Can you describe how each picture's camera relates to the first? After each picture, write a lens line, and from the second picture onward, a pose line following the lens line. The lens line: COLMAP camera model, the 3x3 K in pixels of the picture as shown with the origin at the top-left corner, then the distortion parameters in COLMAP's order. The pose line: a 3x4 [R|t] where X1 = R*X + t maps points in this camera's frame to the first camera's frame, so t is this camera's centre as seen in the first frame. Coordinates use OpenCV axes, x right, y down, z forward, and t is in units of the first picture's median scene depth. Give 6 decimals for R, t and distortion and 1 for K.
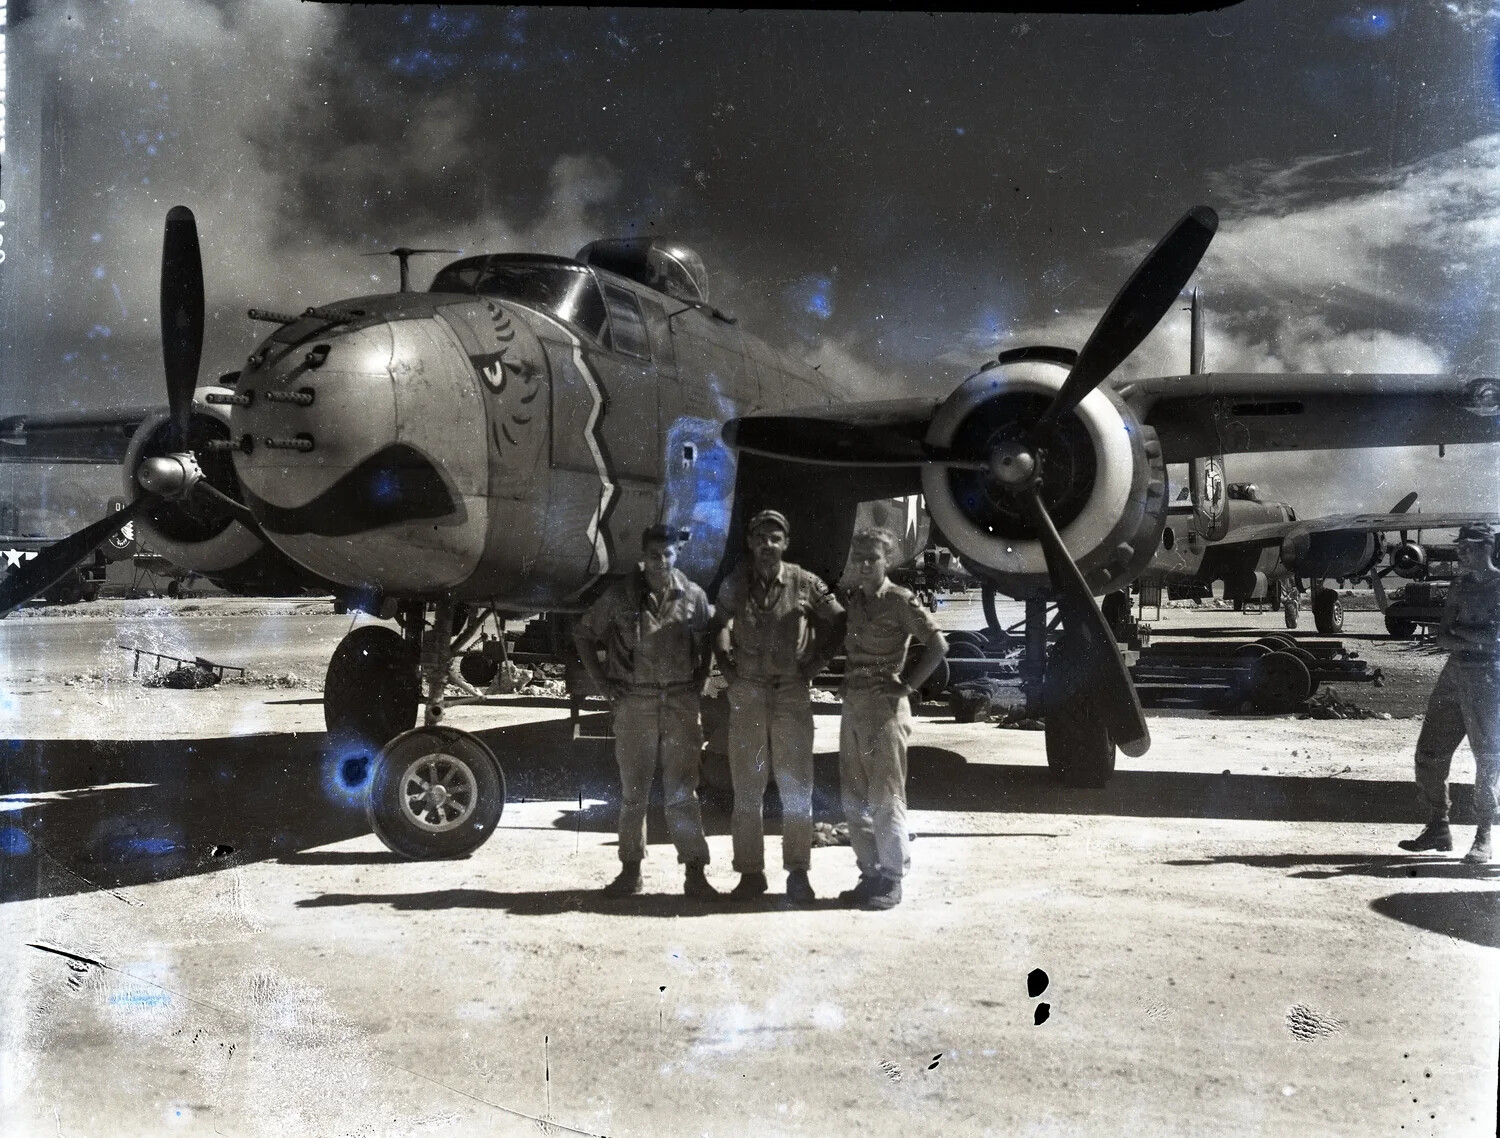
lens RADIAL K [[1899.8, 0, 745.9], [0, 1899.8, 599.8], [0, 0, 1]] dist [-0.028619, -0.001700]
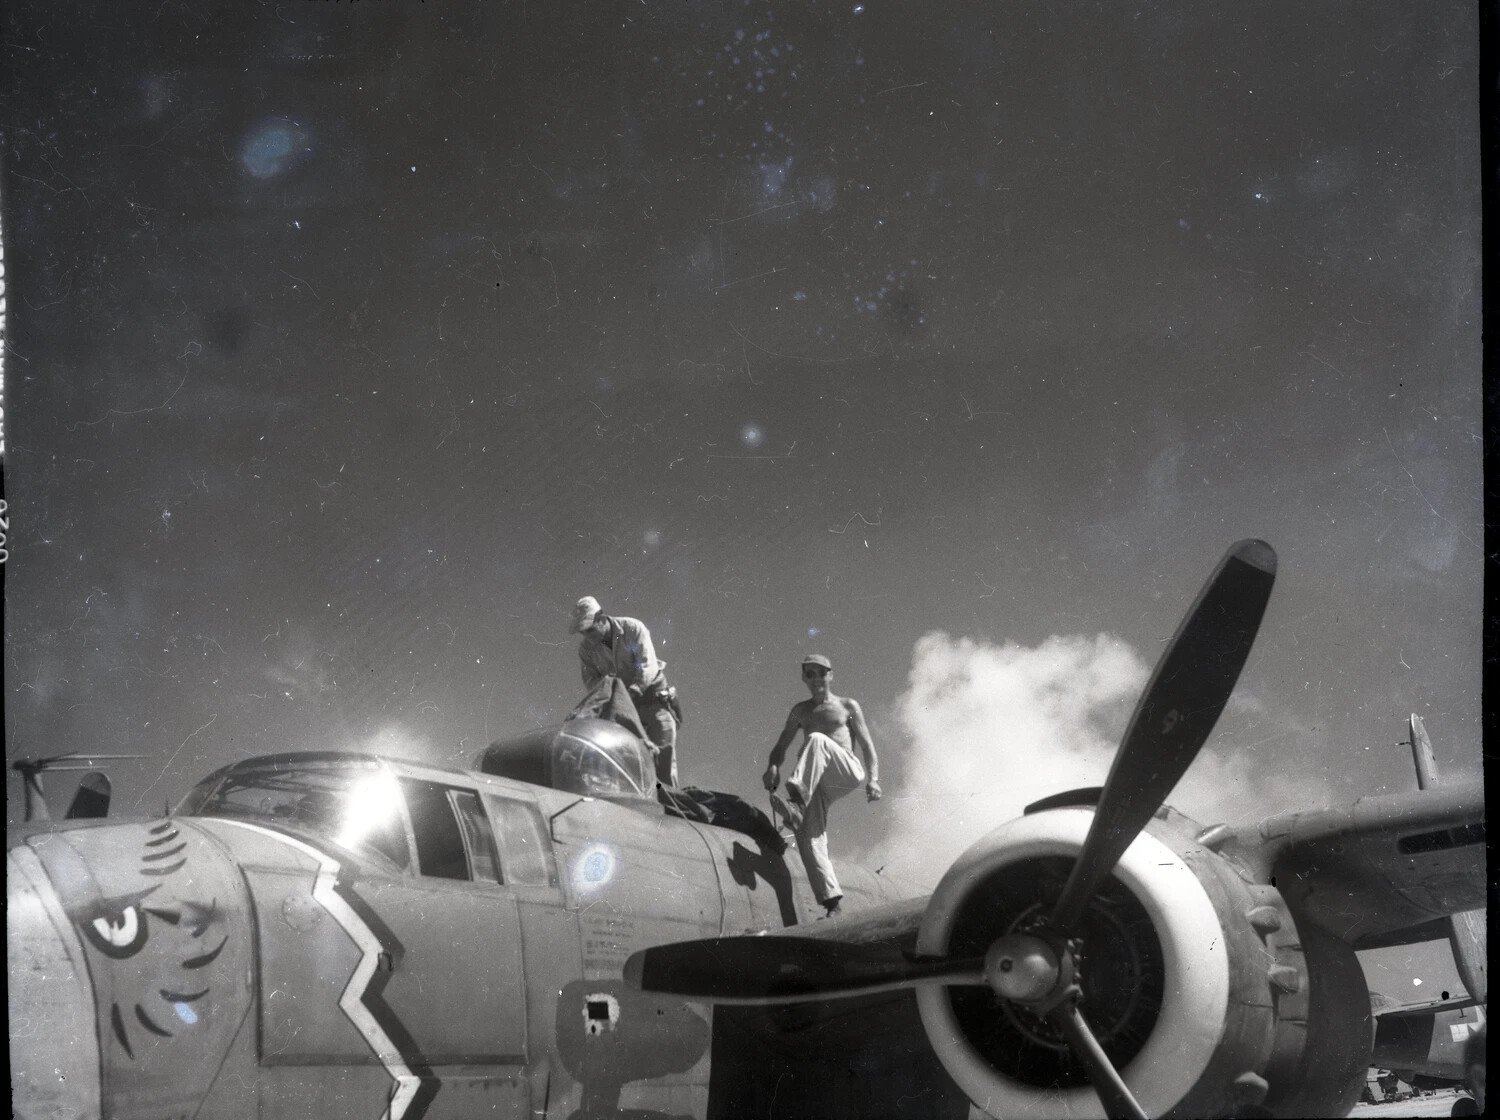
lens RADIAL K [[1750.1, 0, 826.9], [0, 1750.1, 586.3], [0, 0, 1]] dist [0.119944, -0.449864]
pose [[0.980853, -0.150667, -0.123397, 0.162004], [0.105751, 0.944119, -0.312179, -0.014553], [0.163536, 0.293153, 0.941975, 0.379324]]
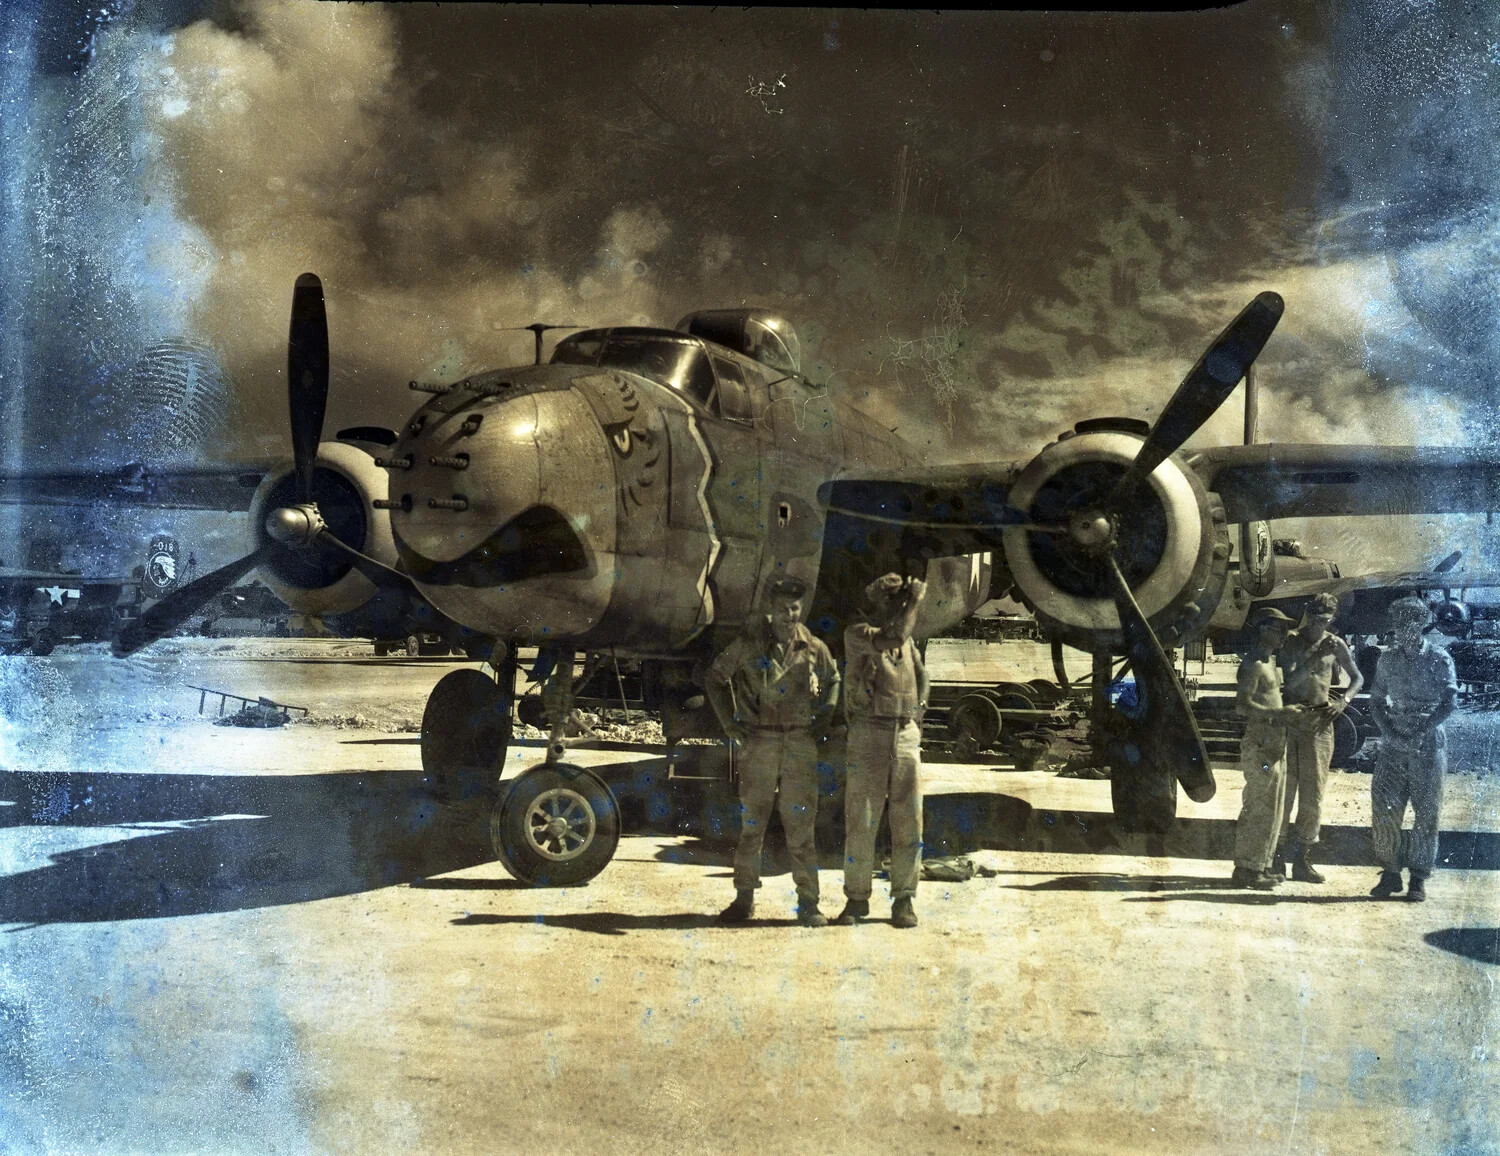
lens RADIAL K [[1952.3, 0, 750.0], [0, 1952.3, 578.0], [0, 0, 1]] dist [-0.028112, -0.019869]
pose [[0.999852, 0.014609, -0.009068, -0.040509], [-0.014920, 0.999268, -0.035228, -0.001152], [0.008547, 0.035358, 0.999338, -0.103730]]
